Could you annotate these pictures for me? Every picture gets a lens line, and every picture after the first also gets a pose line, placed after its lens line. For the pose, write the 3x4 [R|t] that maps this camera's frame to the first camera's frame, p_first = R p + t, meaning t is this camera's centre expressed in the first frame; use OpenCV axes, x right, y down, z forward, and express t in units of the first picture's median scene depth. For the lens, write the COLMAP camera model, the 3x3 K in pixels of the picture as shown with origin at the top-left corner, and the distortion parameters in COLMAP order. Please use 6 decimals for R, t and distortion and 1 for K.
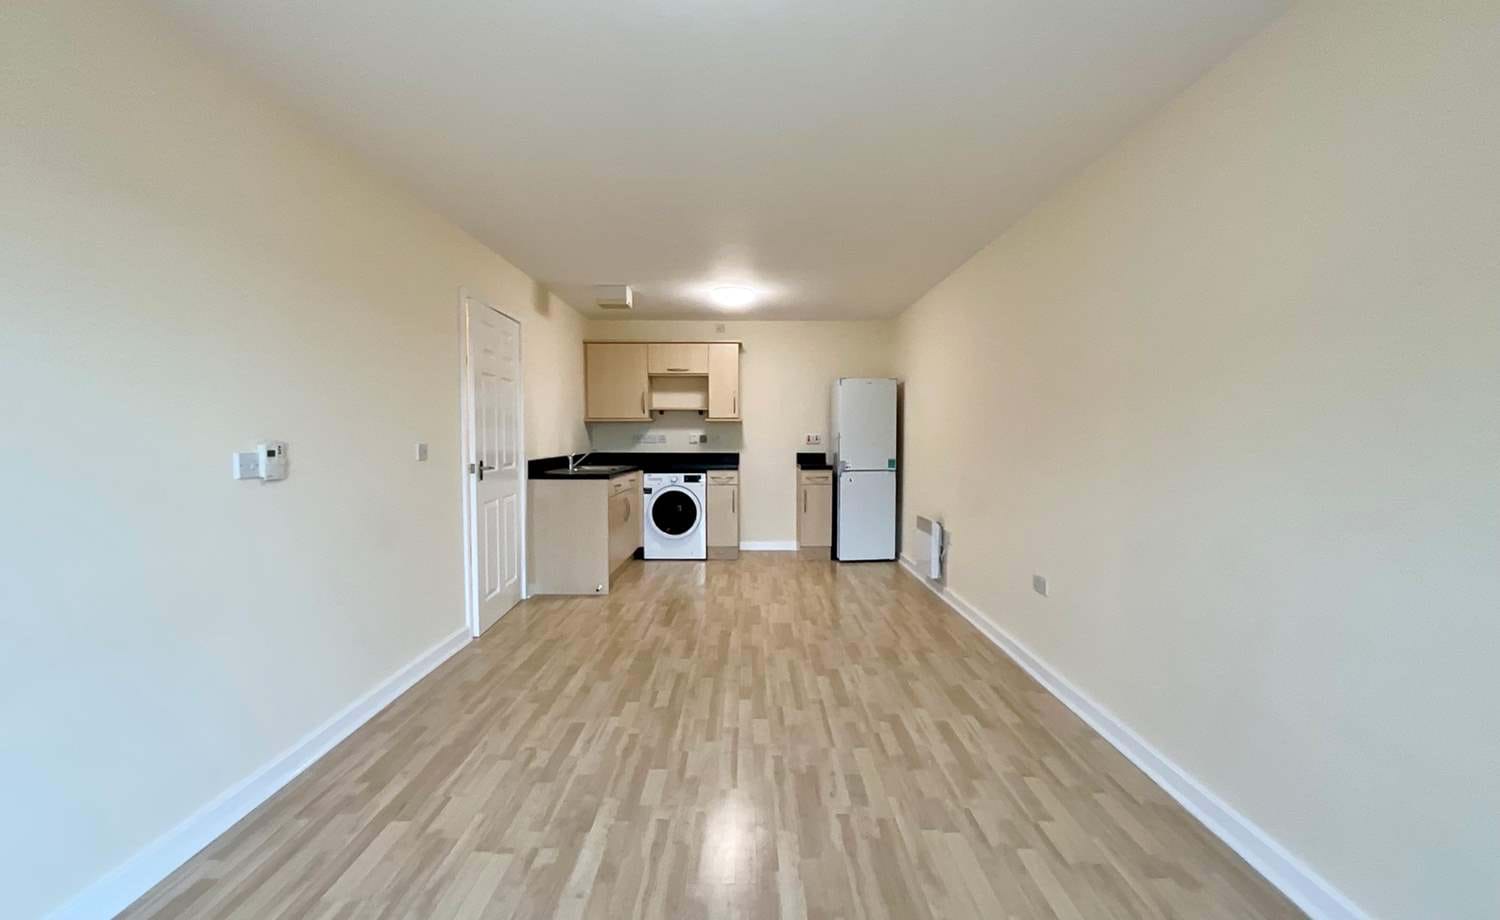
lens RADIAL K [[598.7, 0, 746.5], [0, 598.7, 459.0], [0, 0, 1]] dist [0.006144, 0.001797]
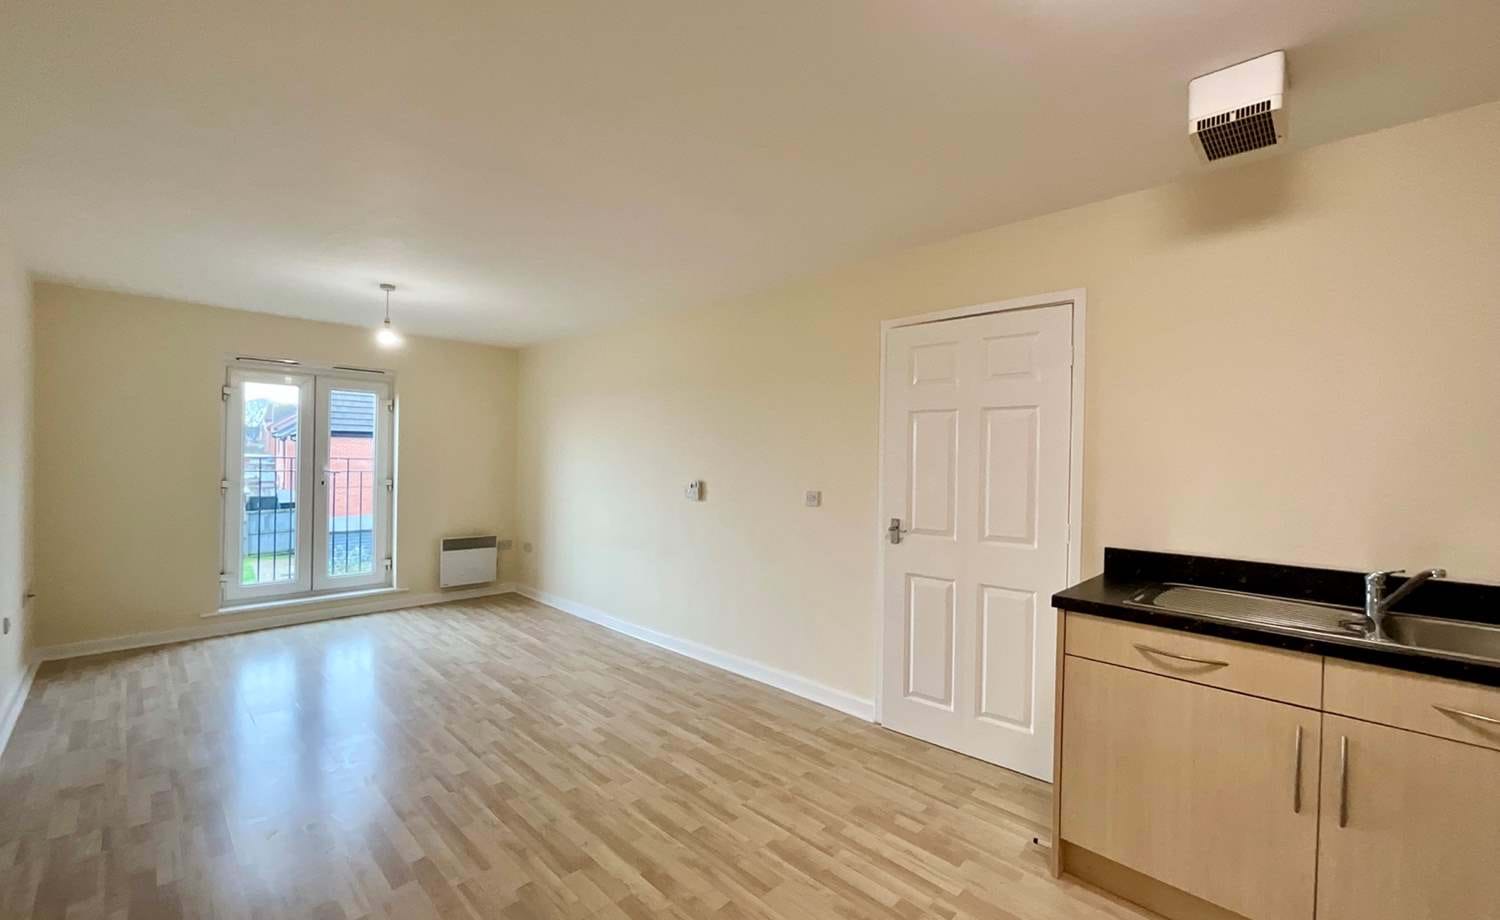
lens RADIAL K [[598.7, 0, 740.2], [0, 598.7, 462.1], [0, 0, 1]] dist [0.006144, 0.001797]
pose [[-0.698024, -0.010493, -0.715998, 0.384271], [-0.045282, 0.998538, 0.029511, -0.116446], [0.714641, 0.053021, -0.697479, 1.826141]]
